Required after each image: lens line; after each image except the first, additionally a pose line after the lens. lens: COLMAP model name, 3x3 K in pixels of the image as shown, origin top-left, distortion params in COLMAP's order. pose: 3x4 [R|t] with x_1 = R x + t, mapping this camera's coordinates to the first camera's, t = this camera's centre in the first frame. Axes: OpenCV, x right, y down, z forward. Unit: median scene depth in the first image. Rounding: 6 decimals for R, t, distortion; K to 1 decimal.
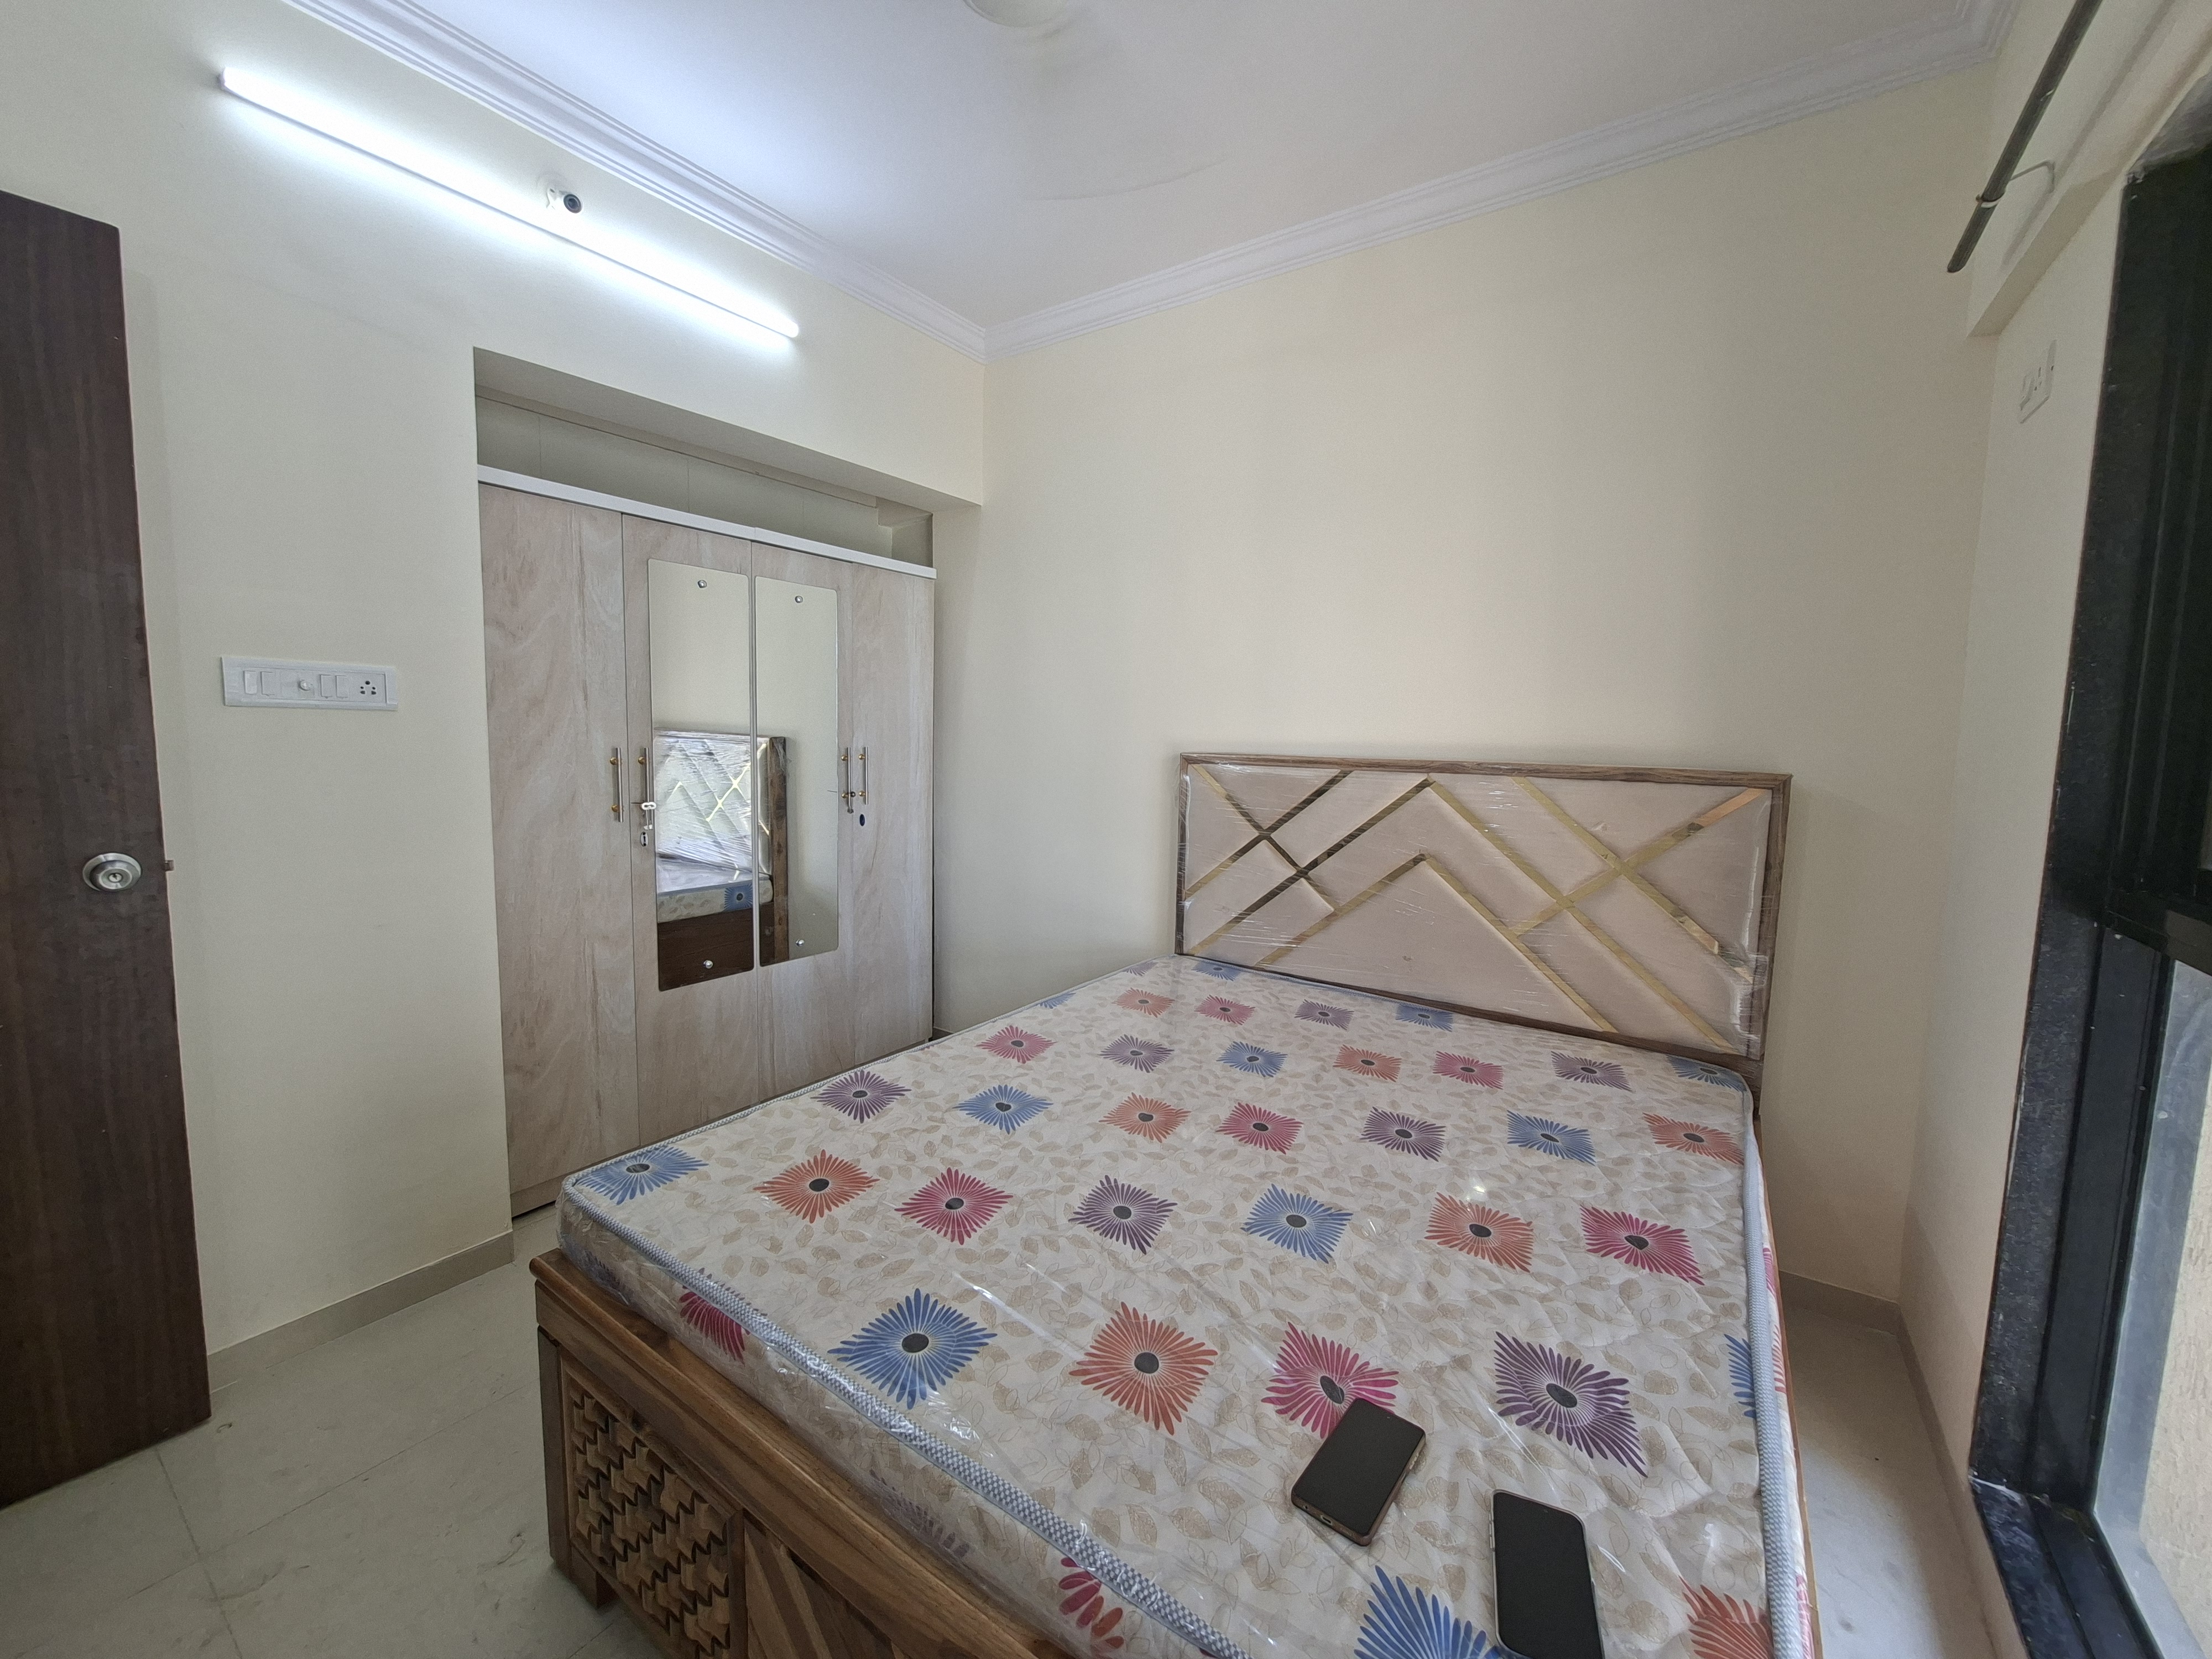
lens RADIAL K [[869.9, 0, 1104.2], [0, 869.9, 815.1], [0, 0, 1]] dist [-0.007696, 0.000722]
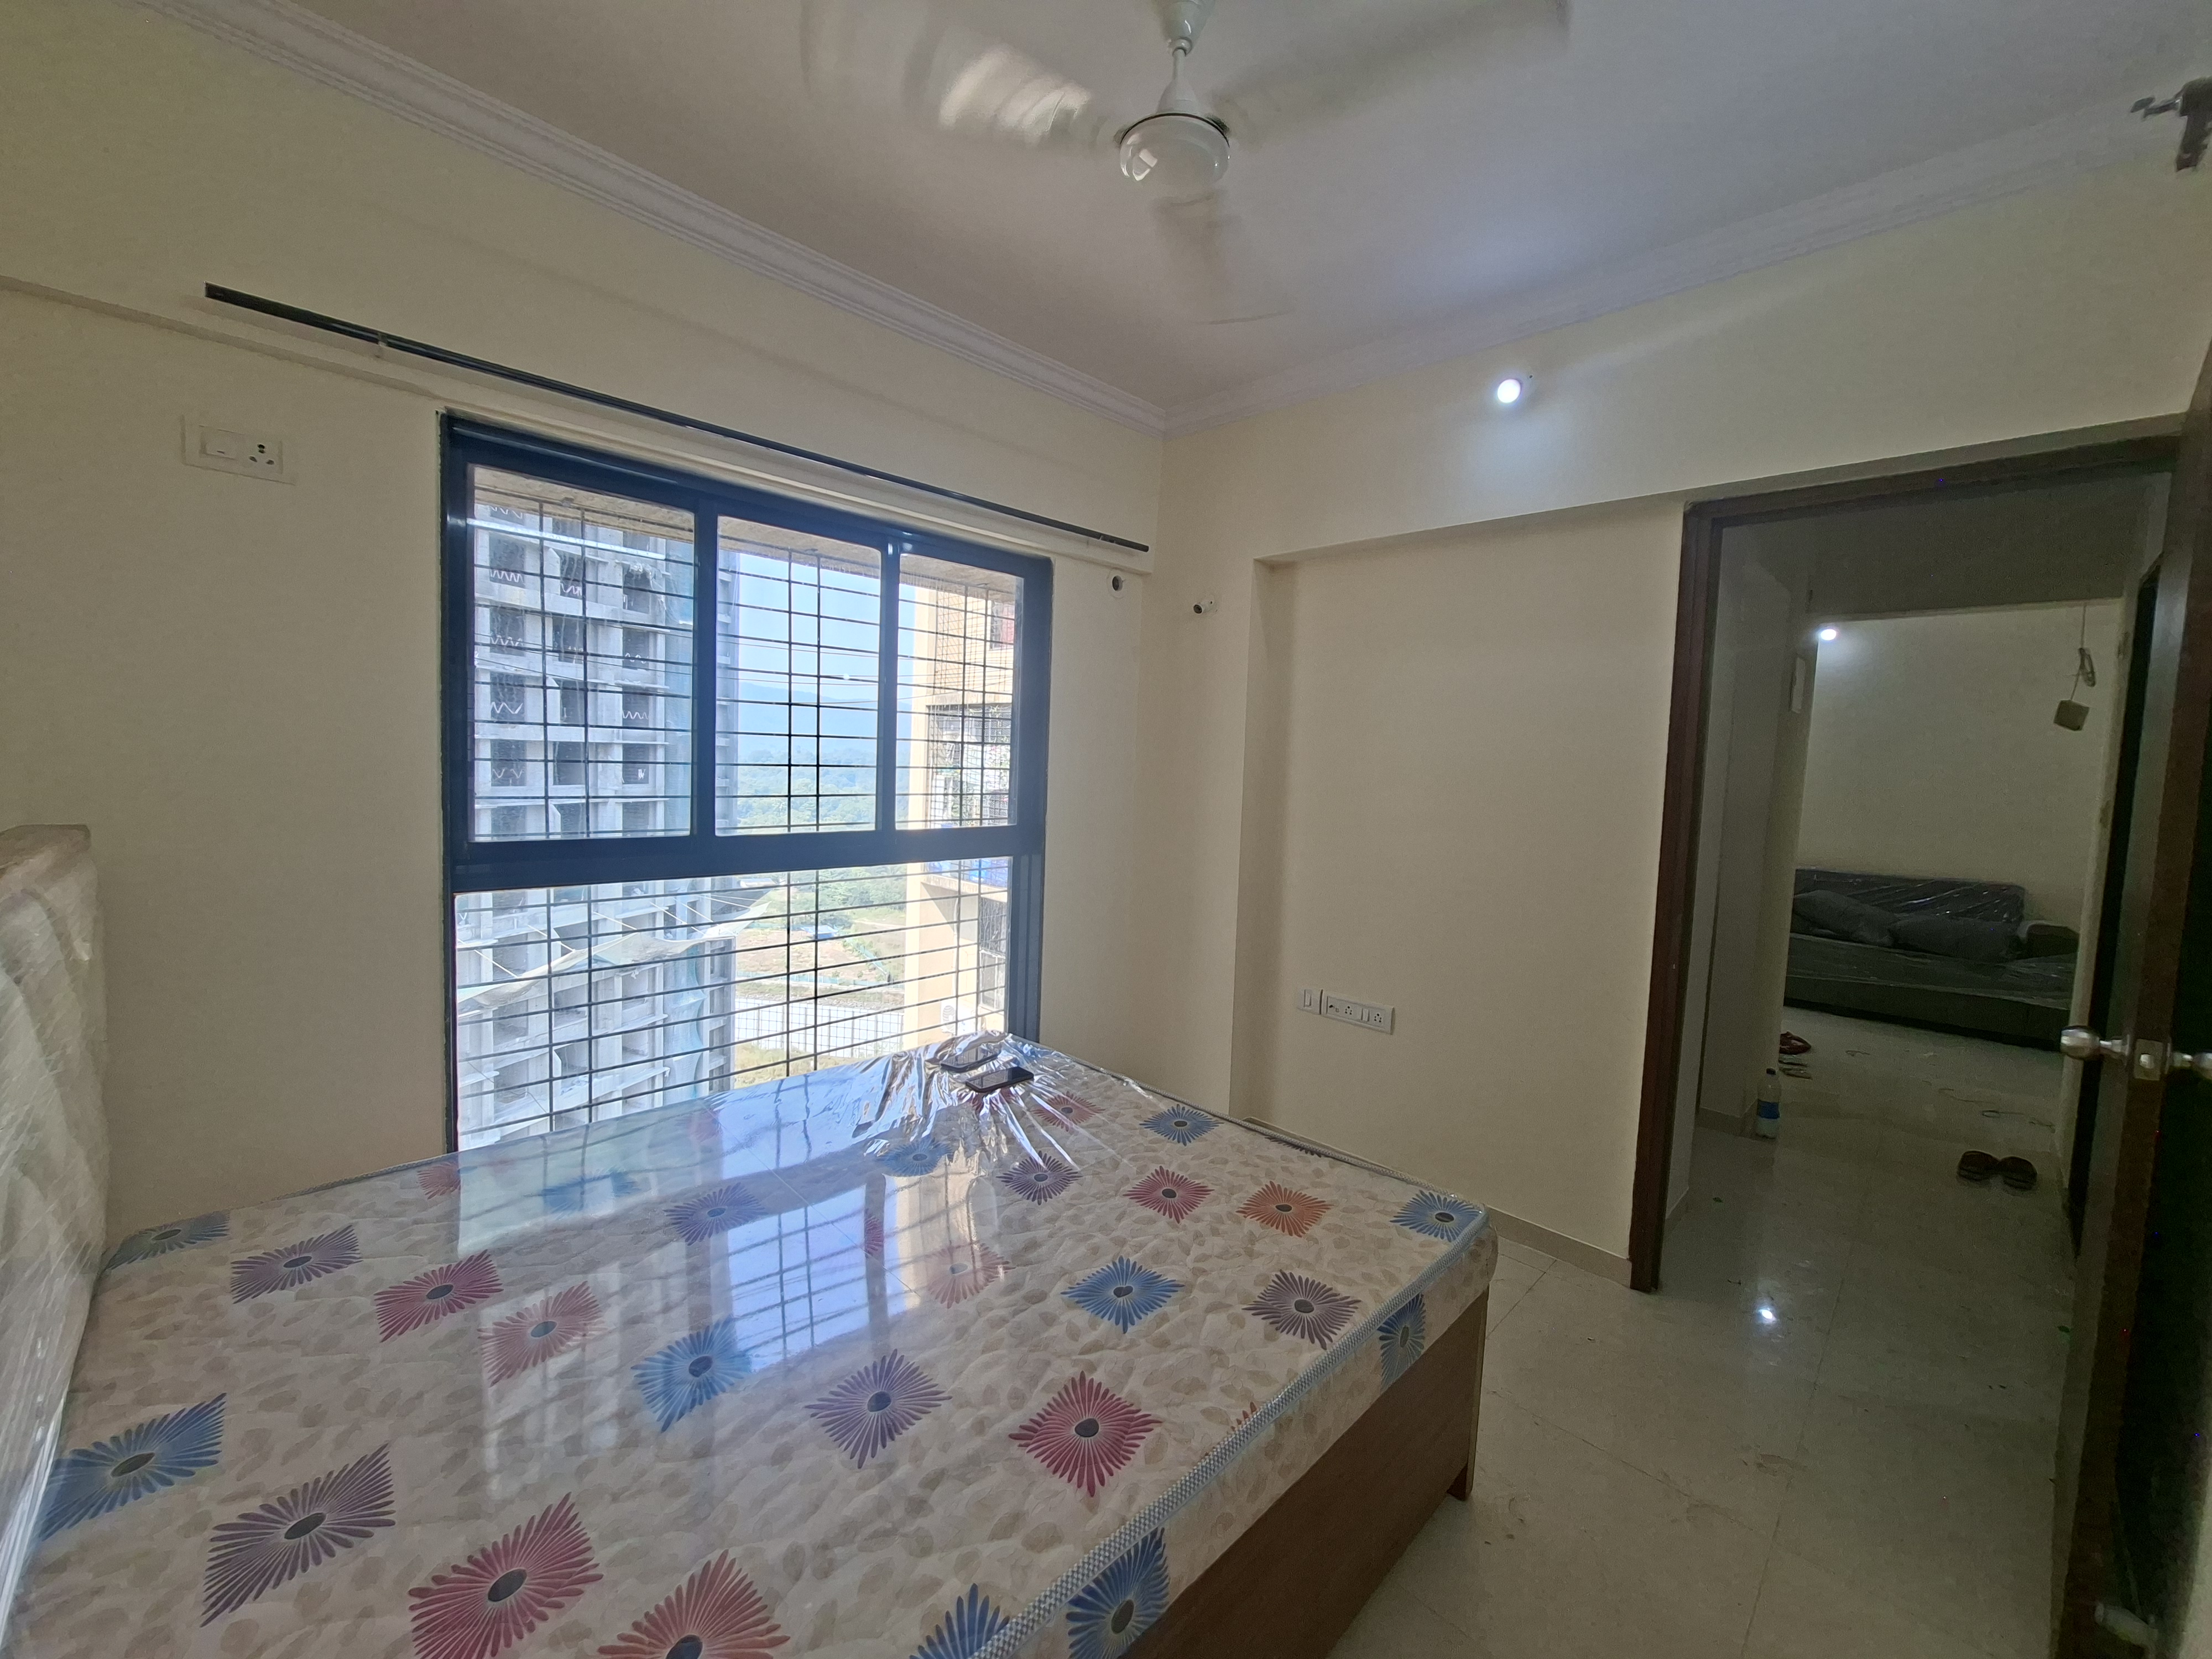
lens RADIAL K [[869.9, 0, 1104.2], [0, 869.9, 815.1], [0, 0, 1]] dist [-0.007696, 0.000722]
pose [[-0.982566, -0.068648, 0.172775, -0.148495], [-0.040578, 0.986113, 0.161043, -0.166996], [-0.181431, 0.151224, -0.971707, 1.234066]]
